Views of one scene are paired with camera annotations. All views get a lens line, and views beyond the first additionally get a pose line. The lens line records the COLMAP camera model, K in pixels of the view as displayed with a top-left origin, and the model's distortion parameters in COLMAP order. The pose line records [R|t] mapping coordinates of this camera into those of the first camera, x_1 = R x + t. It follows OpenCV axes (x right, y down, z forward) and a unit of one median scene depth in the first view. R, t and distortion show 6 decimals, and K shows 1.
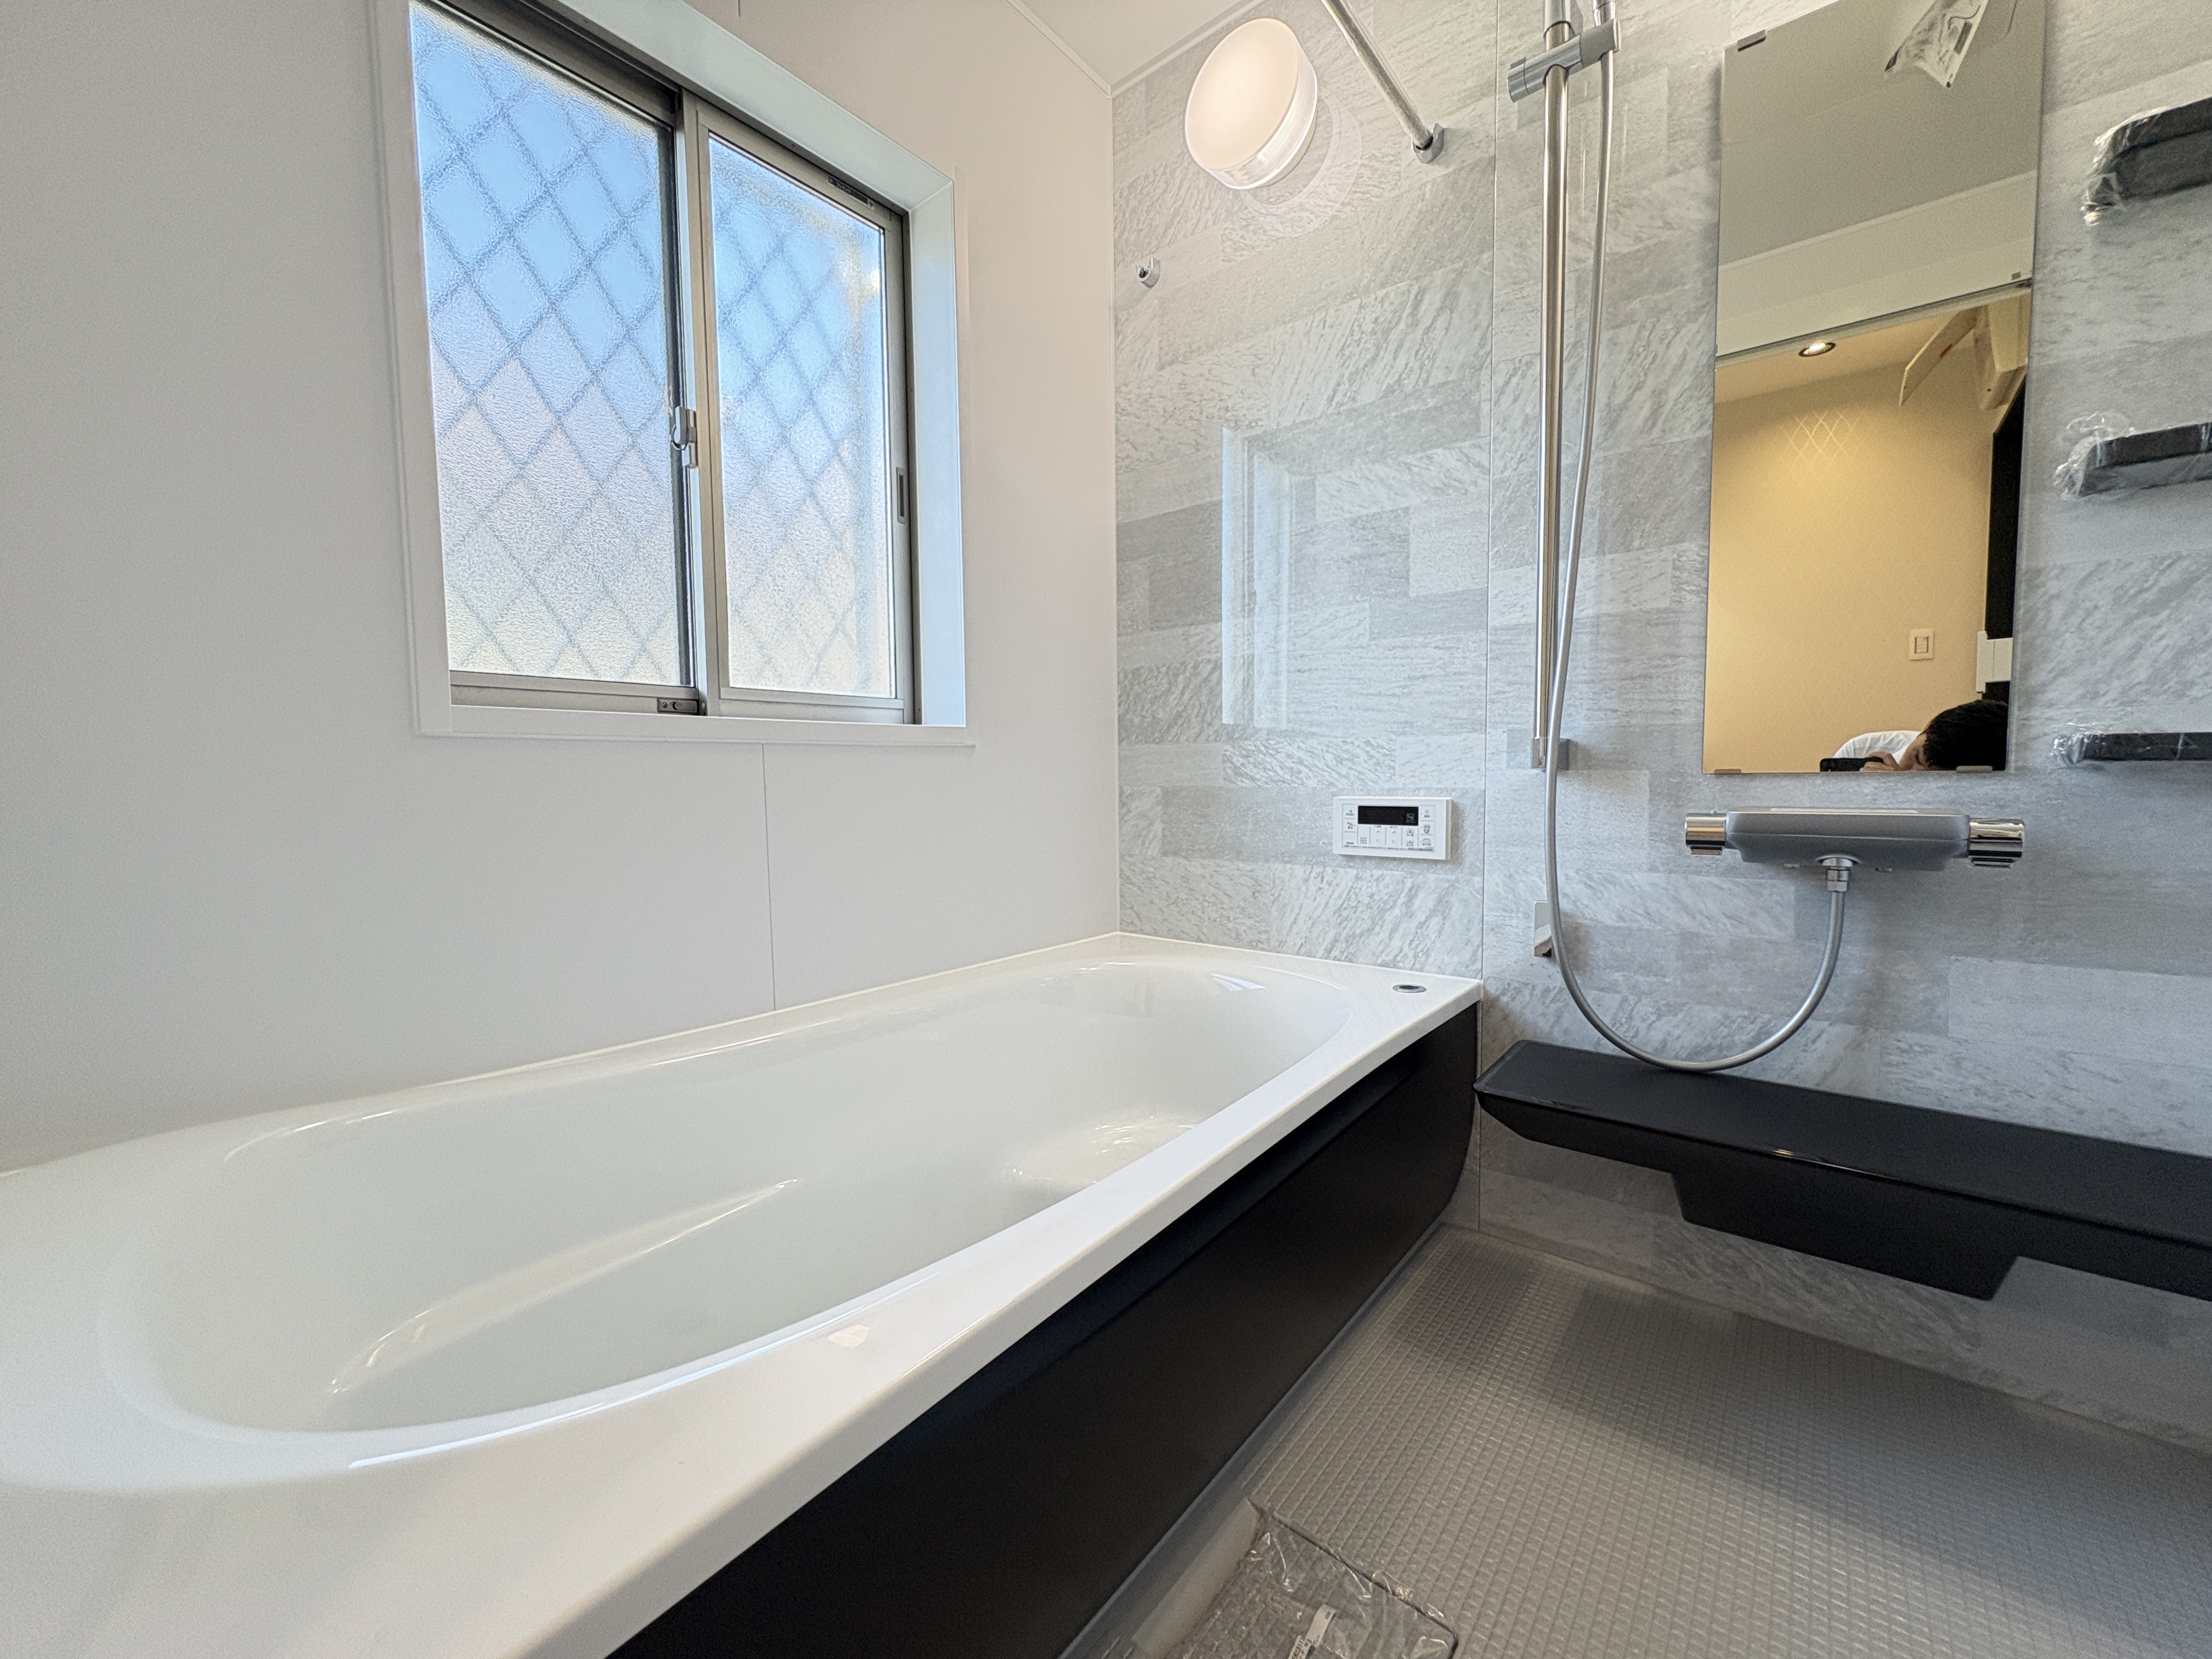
lens RADIAL K [[876.8, 0, 1103.7], [0, 876.8, 834.8], [0, 0, 1]] dist [-0.002138, 0.000400]
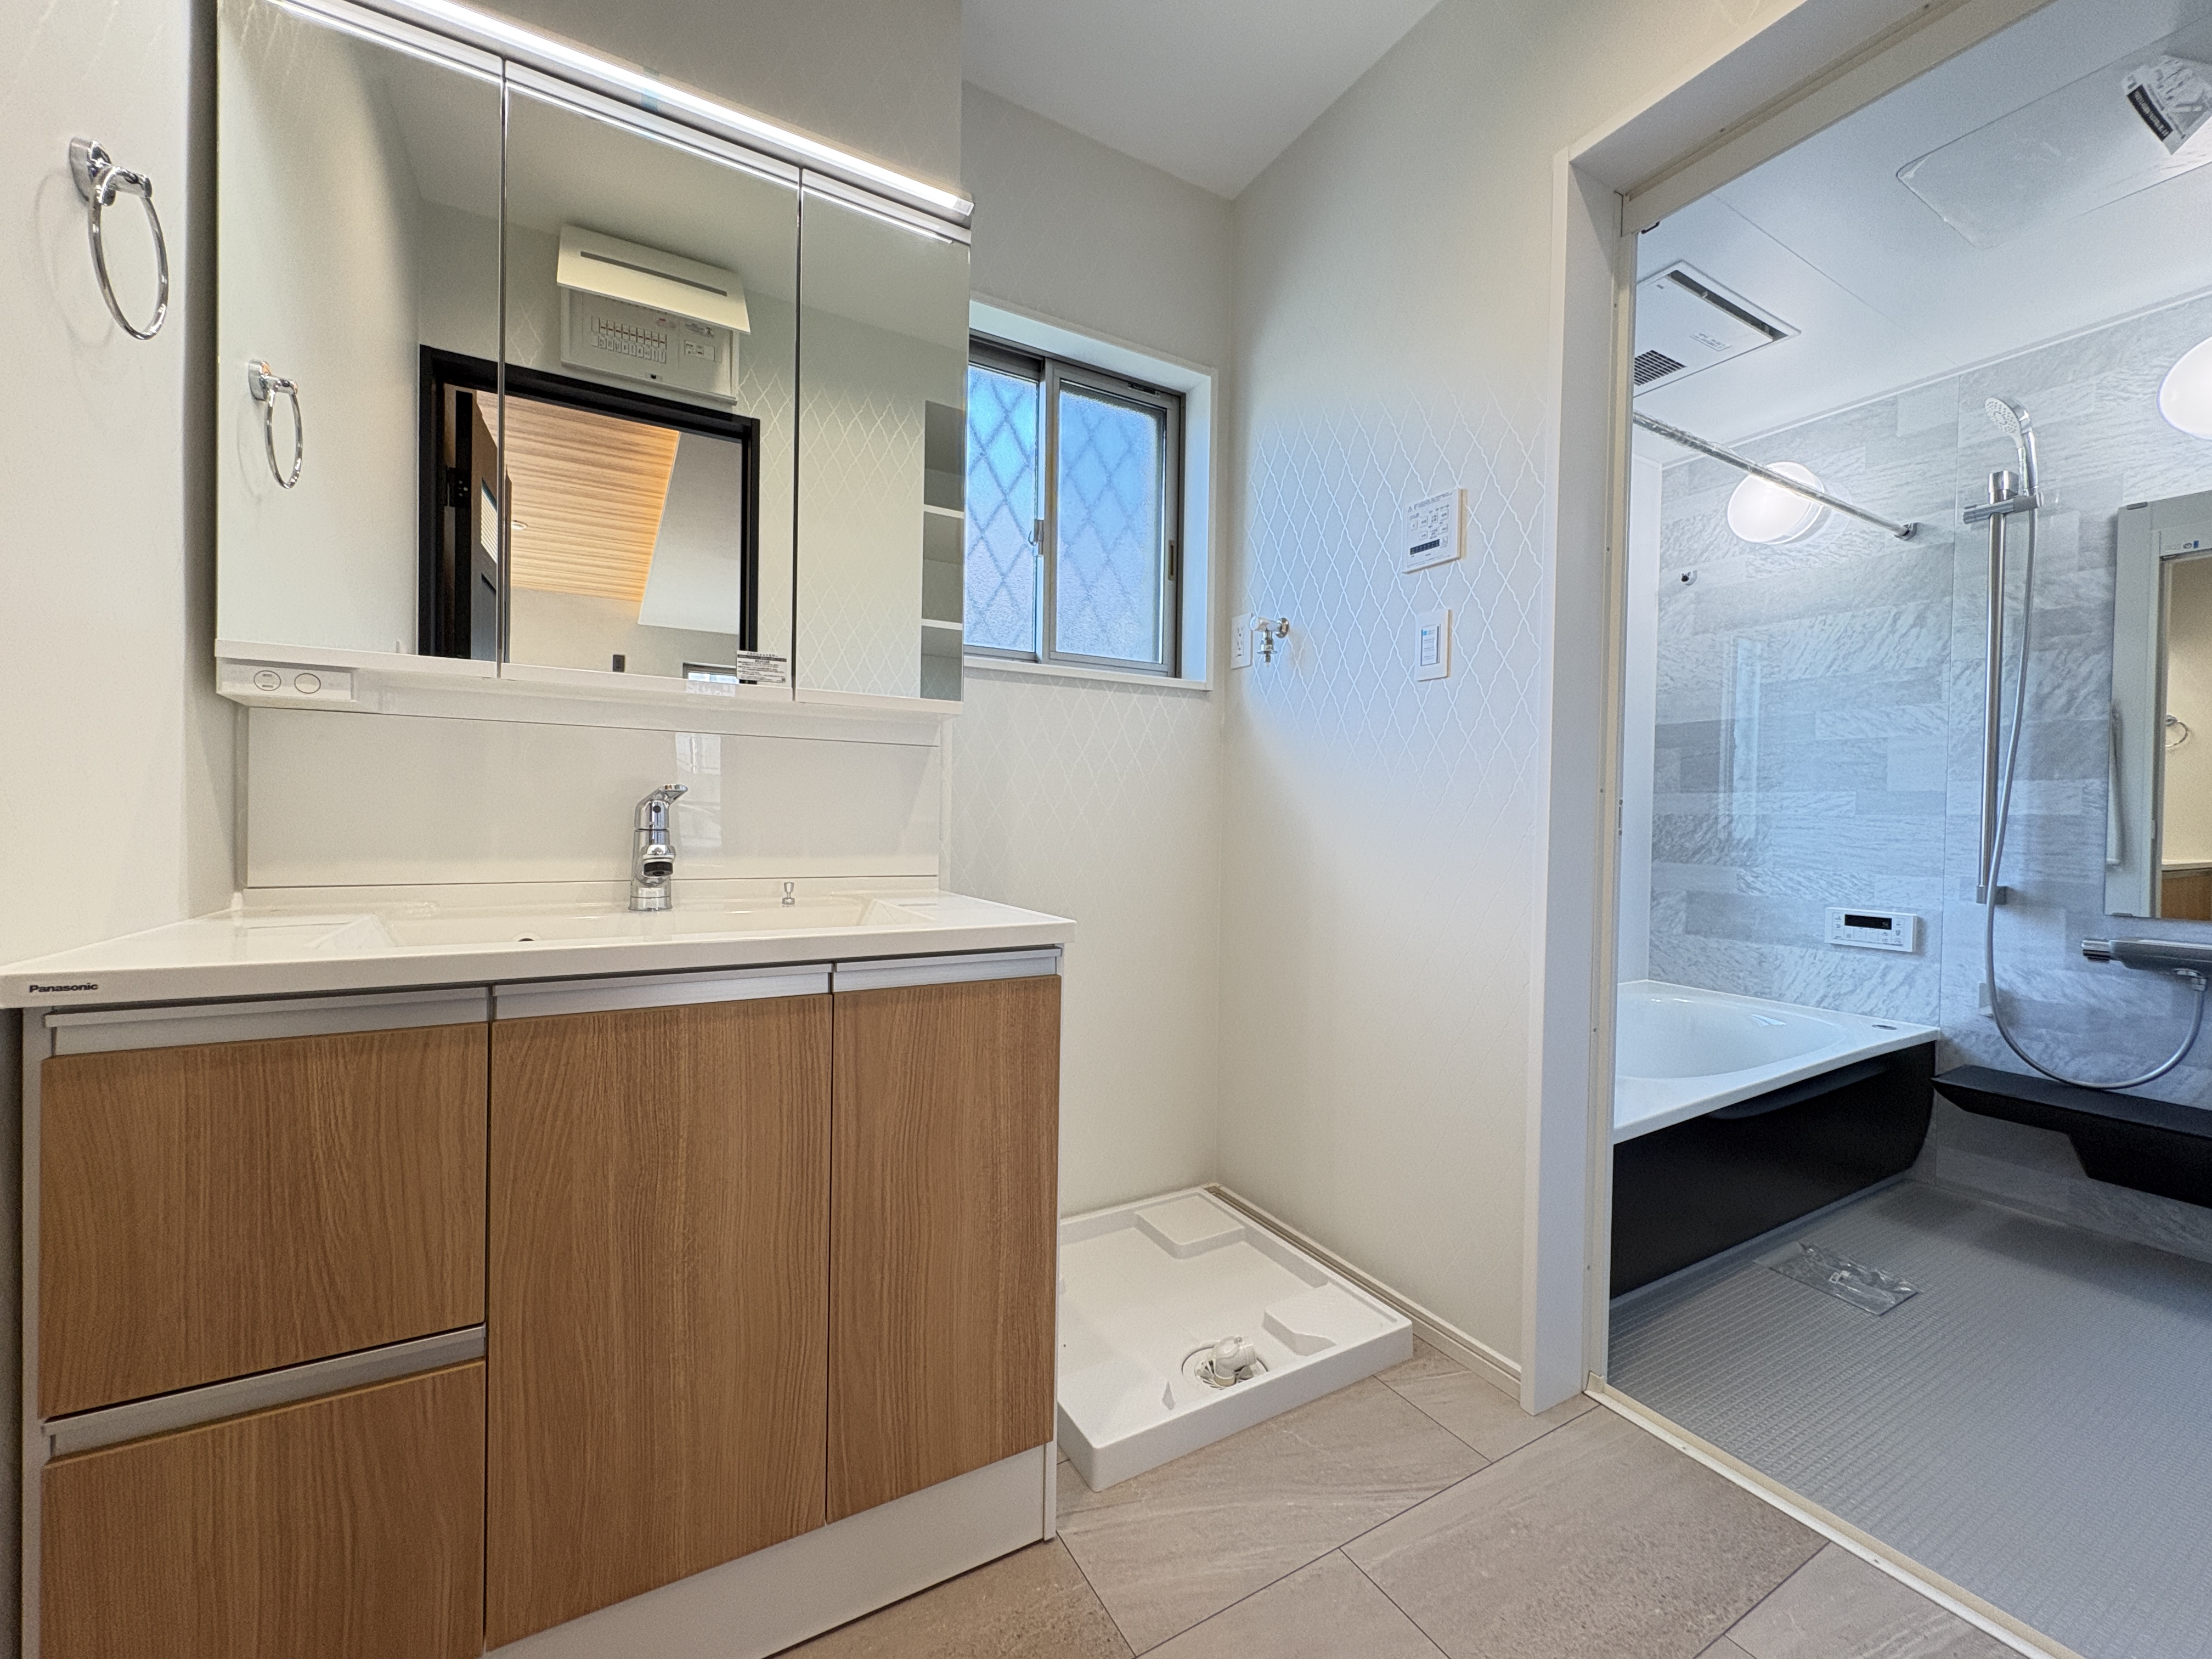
lens RADIAL K [[876.8, 0, 1107.1], [0, 876.8, 832.4], [0, 0, 1]] dist [-0.002138, 0.000400]
pose [[0.933761, 0.034458, -0.356234, -0.484393], [-0.053321, 0.997640, -0.043266, -0.047809], [0.353903, 0.059395, 0.933394, -1.182885]]
